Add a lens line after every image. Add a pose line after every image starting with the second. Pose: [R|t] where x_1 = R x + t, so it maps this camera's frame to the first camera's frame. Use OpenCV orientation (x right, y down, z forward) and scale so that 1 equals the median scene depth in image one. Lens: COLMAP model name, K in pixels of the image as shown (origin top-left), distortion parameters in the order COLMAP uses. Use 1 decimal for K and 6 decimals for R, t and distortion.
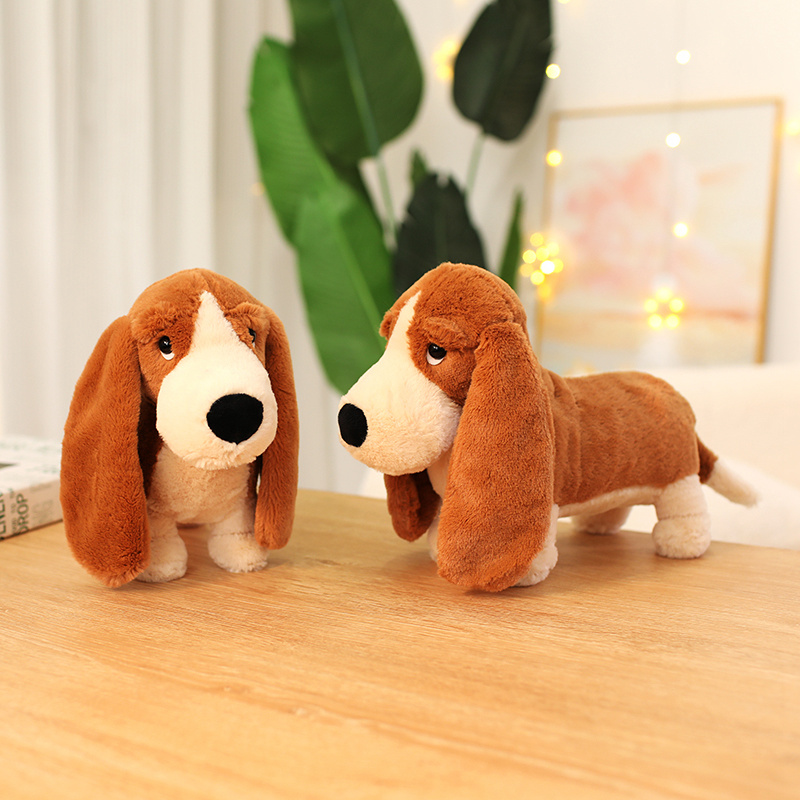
lens RADIAL K [[1111.8, 0, 400.0], [0, 1111.8, 400.0], [0, 0, 1]] dist [-0.014910, 0.052224]
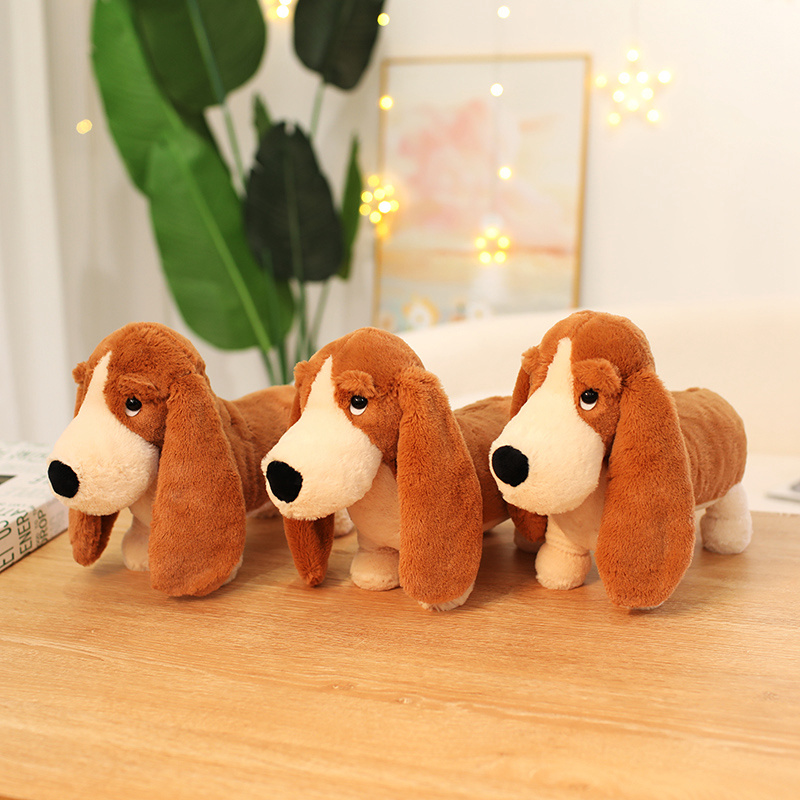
lens RADIAL K [[1111.8, 0, 400.0], [0, 1111.8, 400.0], [0, 0, 1]] dist [-0.014910, 0.052224]
pose [[0.967808, -0.066192, 0.242831, -0.131881], [0.034330, 0.990498, 0.133171, -0.080189], [-0.249338, -0.120548, 0.960884, -0.064611]]
